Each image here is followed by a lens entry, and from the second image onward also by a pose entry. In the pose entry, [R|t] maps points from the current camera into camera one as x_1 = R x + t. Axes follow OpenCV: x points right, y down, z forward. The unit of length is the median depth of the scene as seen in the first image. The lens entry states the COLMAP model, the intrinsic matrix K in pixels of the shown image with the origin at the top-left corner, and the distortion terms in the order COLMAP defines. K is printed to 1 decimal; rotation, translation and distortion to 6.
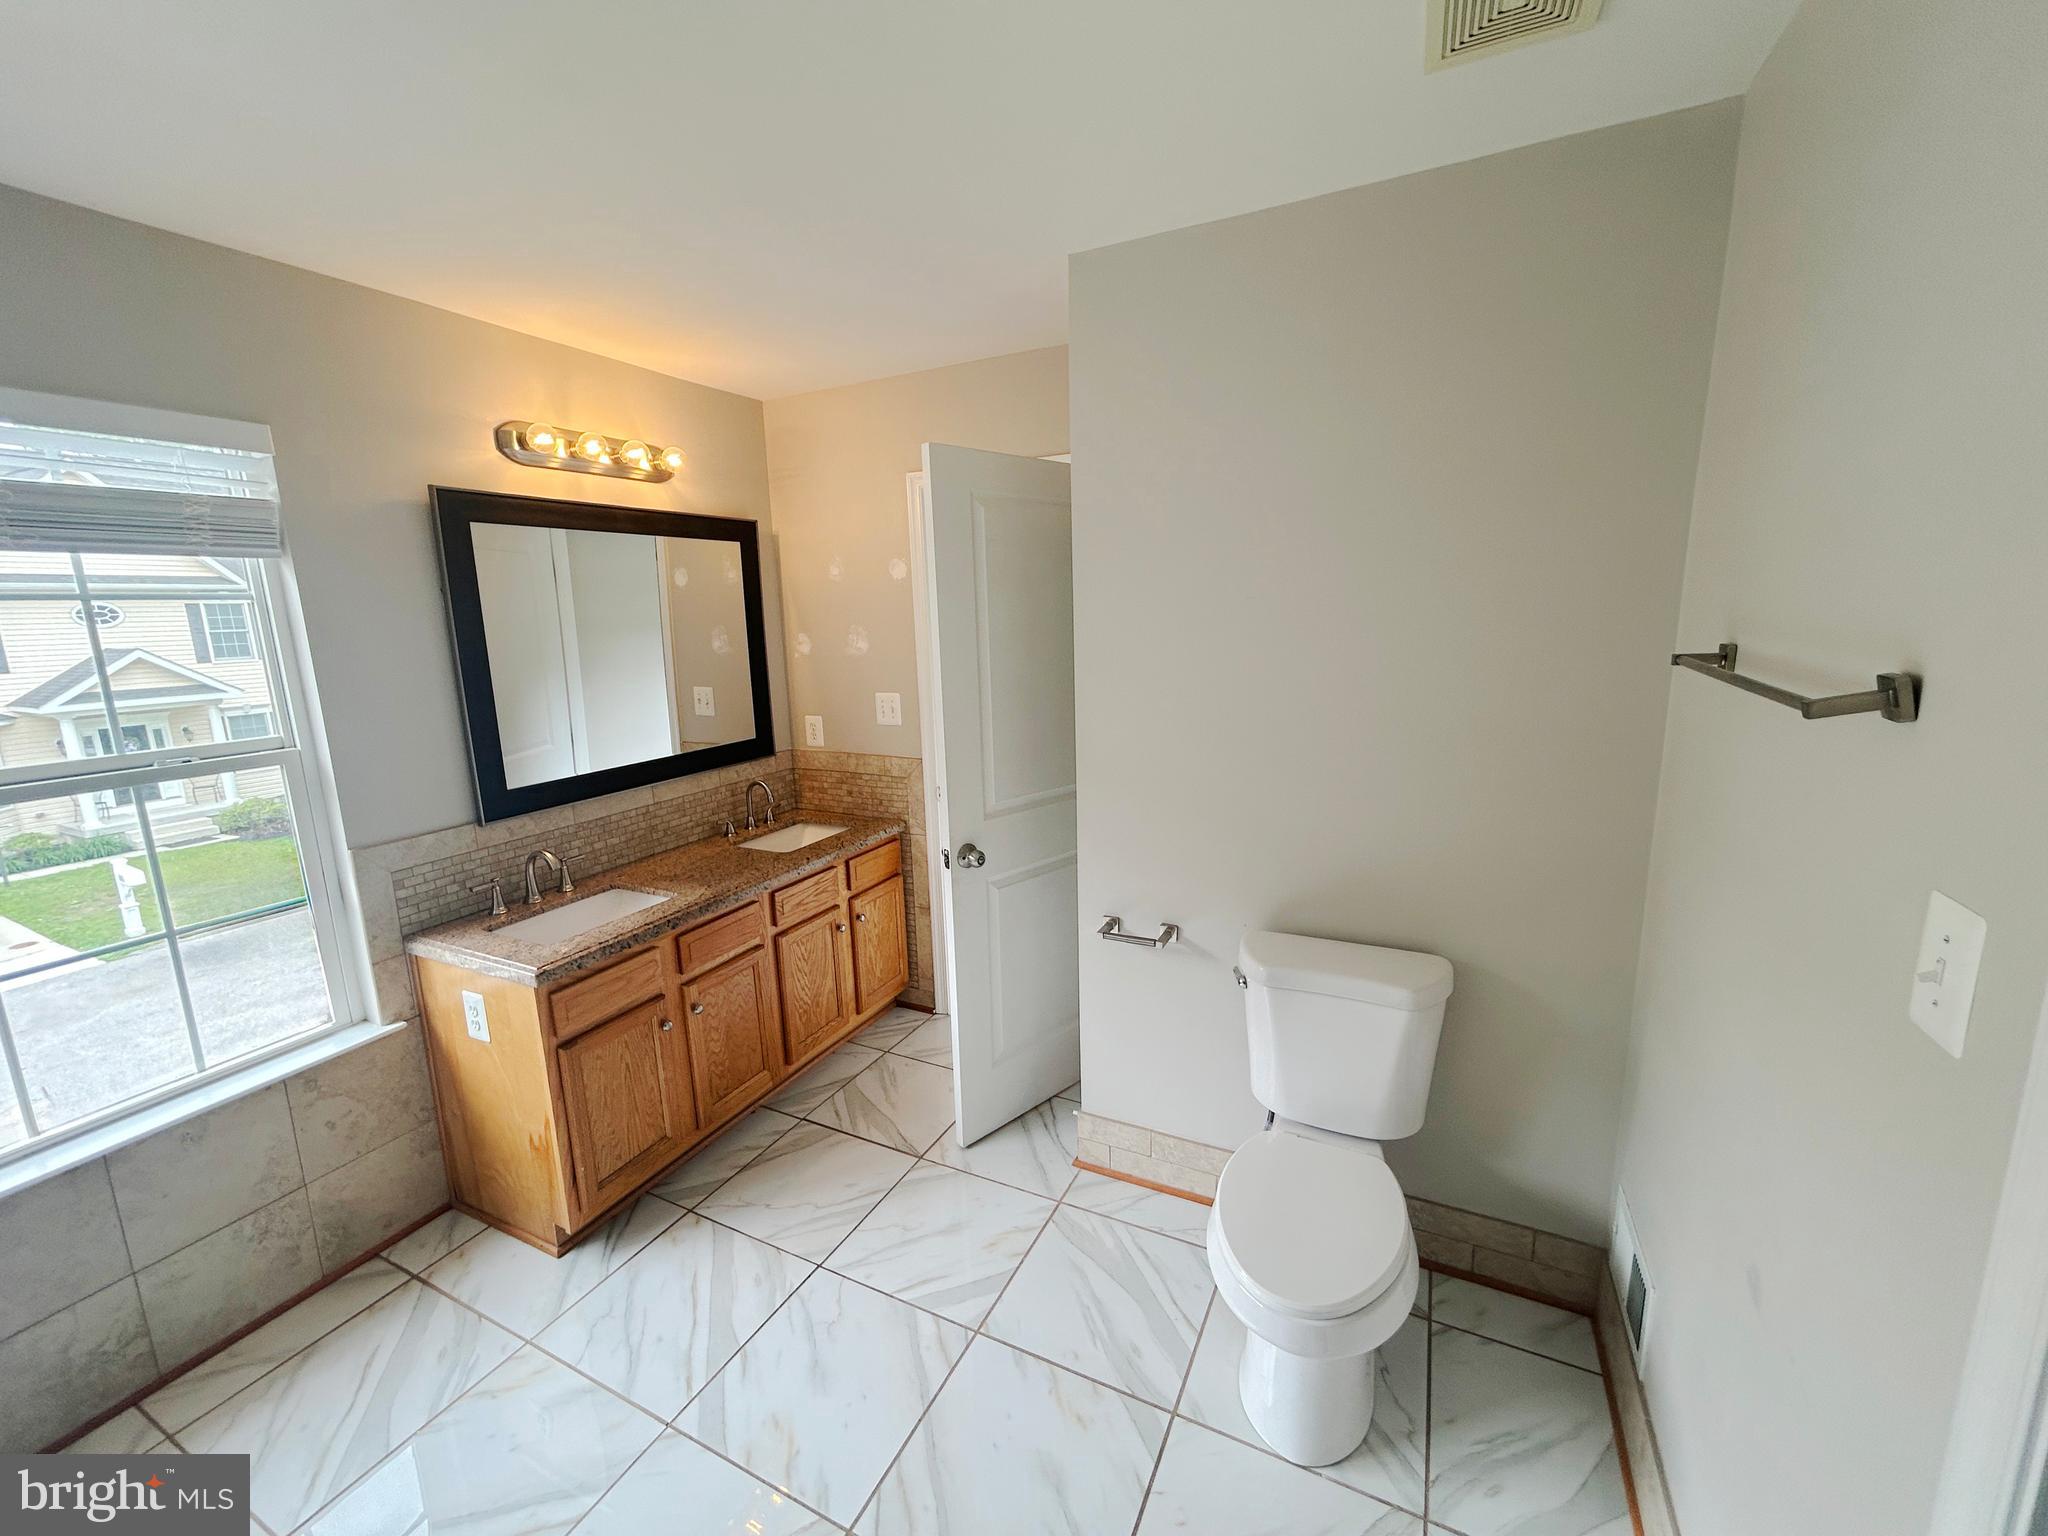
lens RADIAL K [[833.0, 0, 1023.8], [0, 833.0, 761.8], [0, 0, 1]] dist [0.000686, 0.001133]
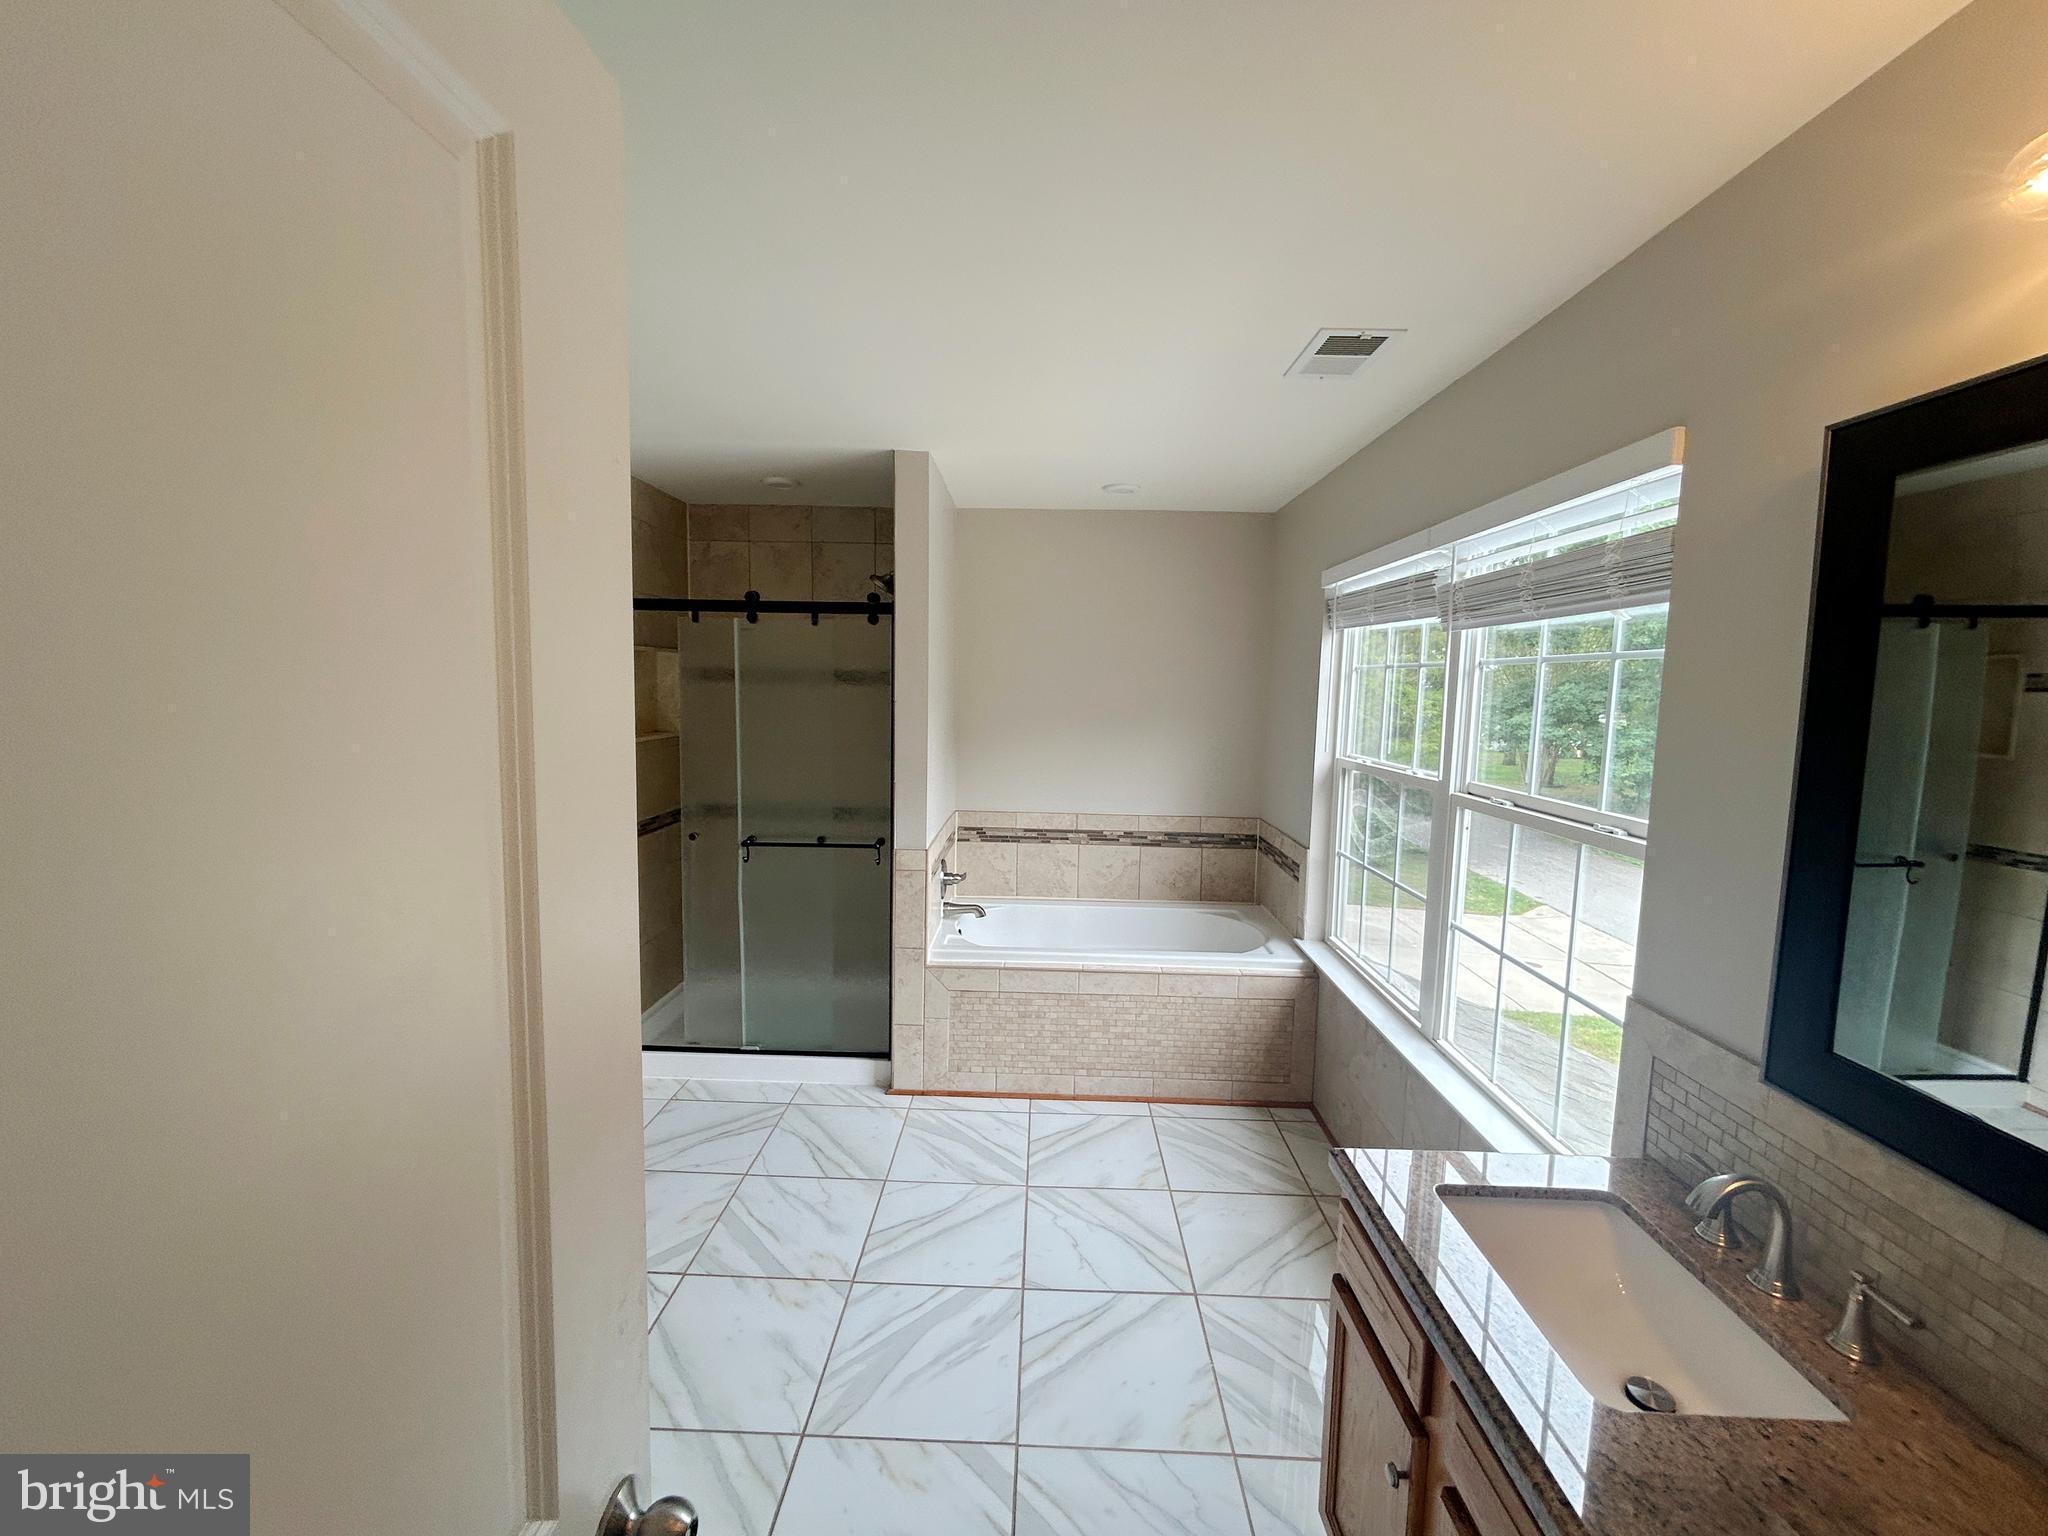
lens RADIAL K [[833.0, 0, 1026.1], [0, 833.0, 766.8], [0, 0, 1]] dist [0.000686, 0.001133]
pose [[-0.904582, 0.051443, -0.423185, -0.027415], [-0.075051, 0.957970, 0.276877, -0.215322], [0.419642, 0.282219, -0.862701, 1.180059]]
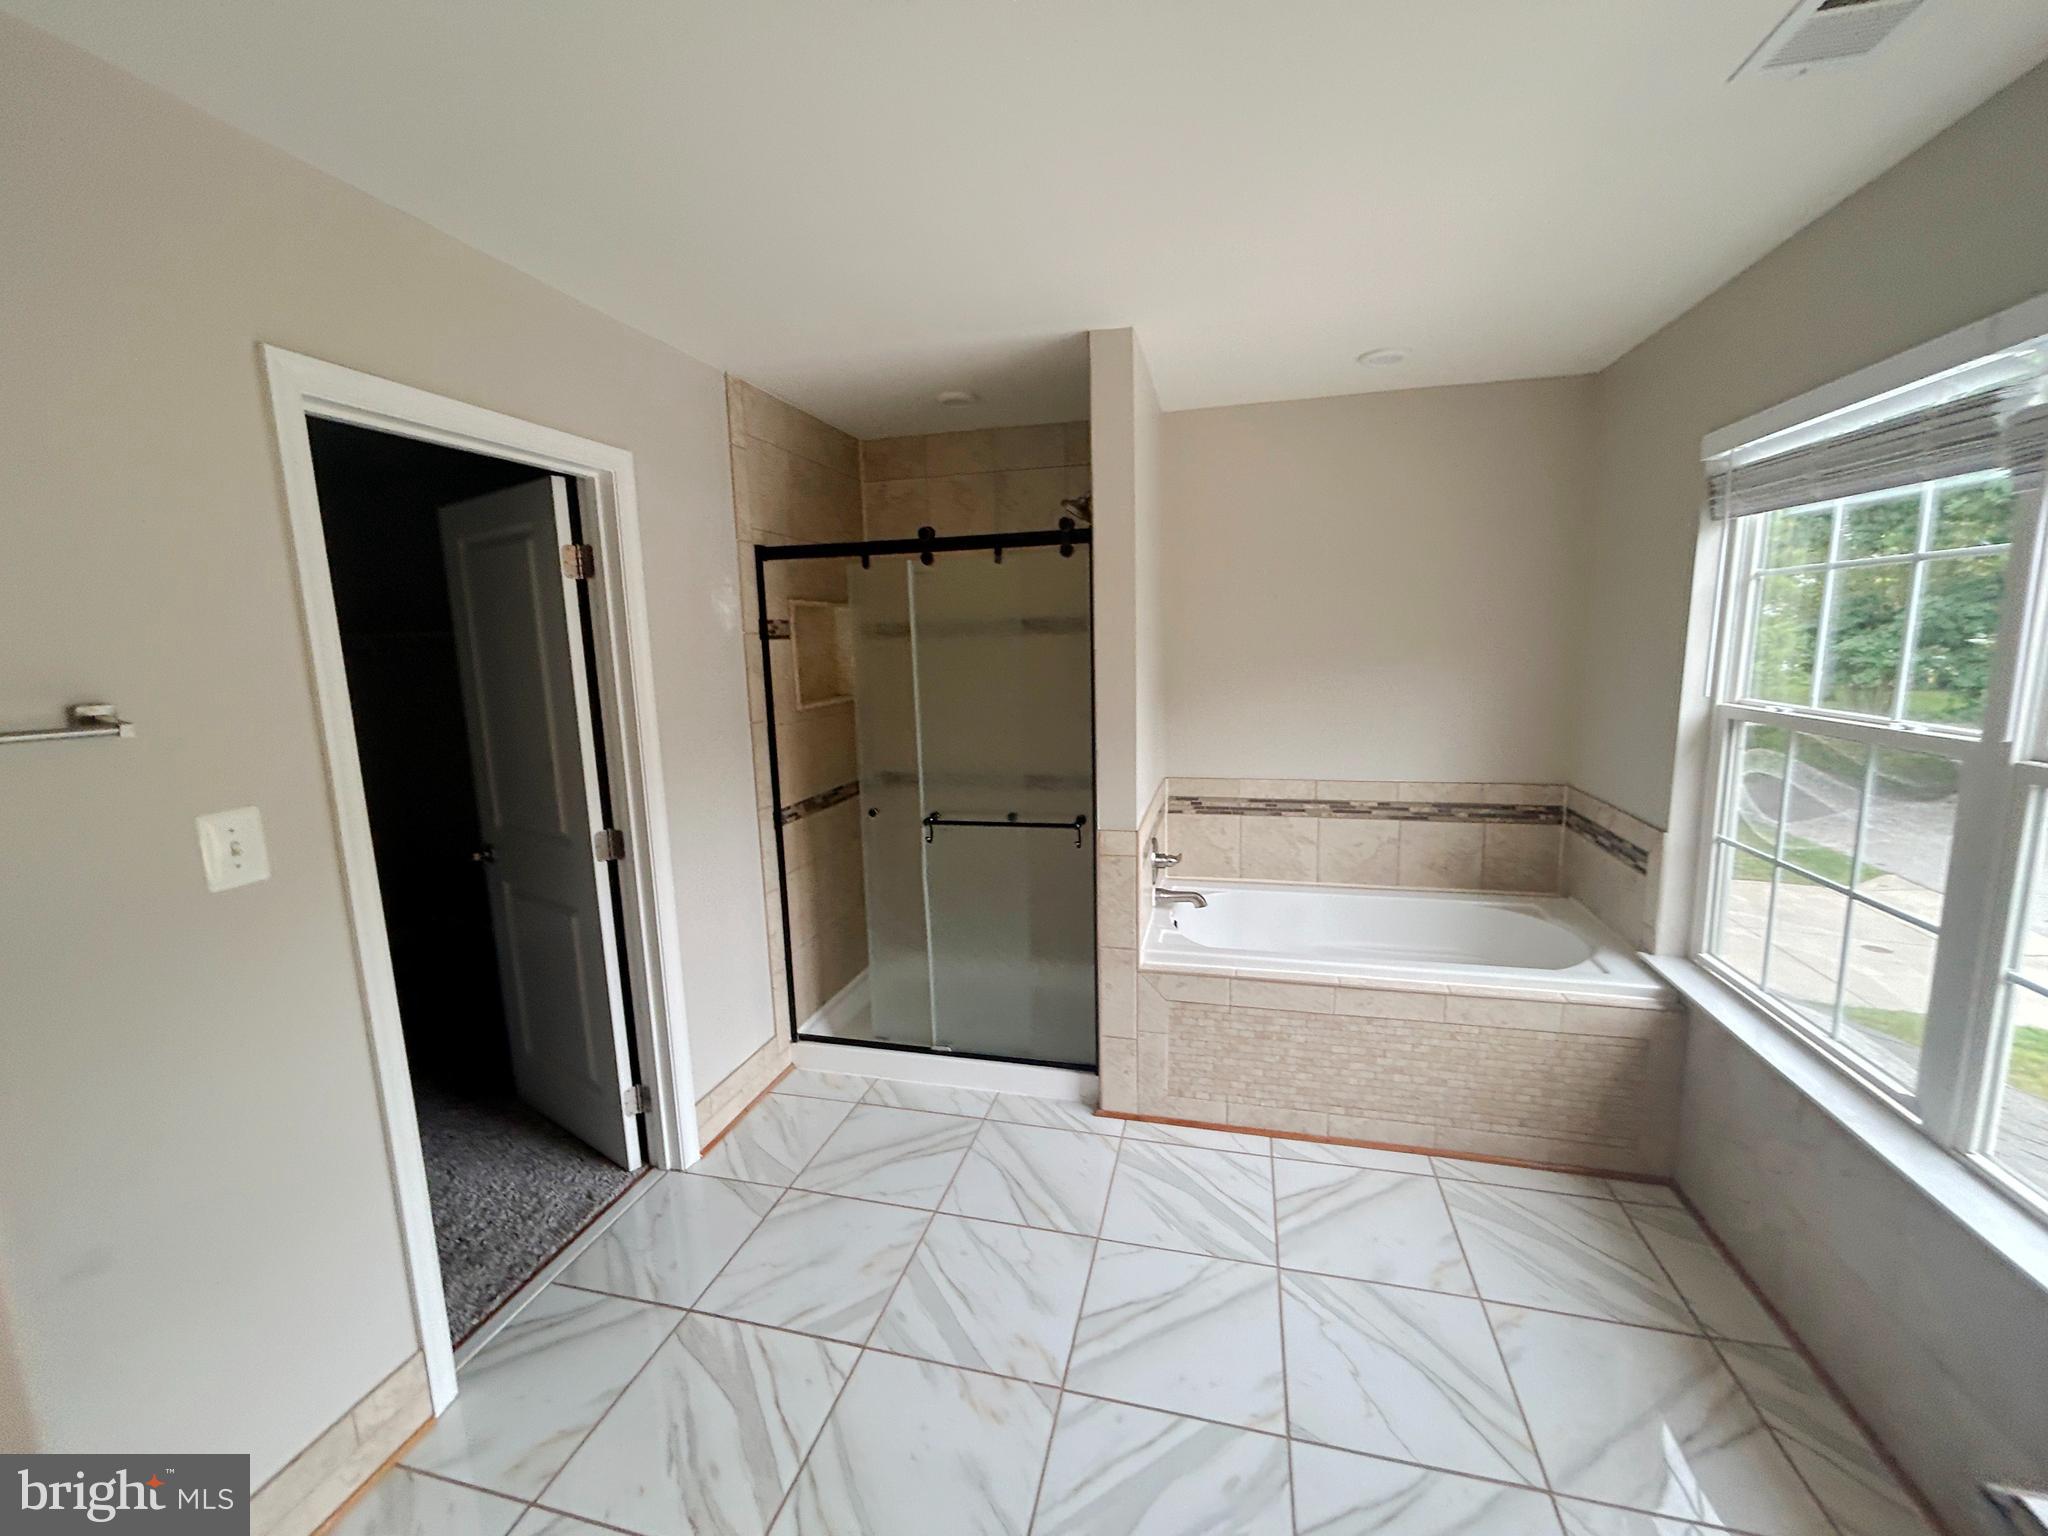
lens RADIAL K [[833.0, 0, 1030.0], [0, 833.0, 768.5], [0, 0, 1]] dist [0.000686, 0.001133]
pose [[-0.974239, 0.086488, -0.208274, -0.083204], [0.010379, 0.939754, 0.341694, -0.158457], [0.225279, 0.330730, -0.916443, 0.942034]]
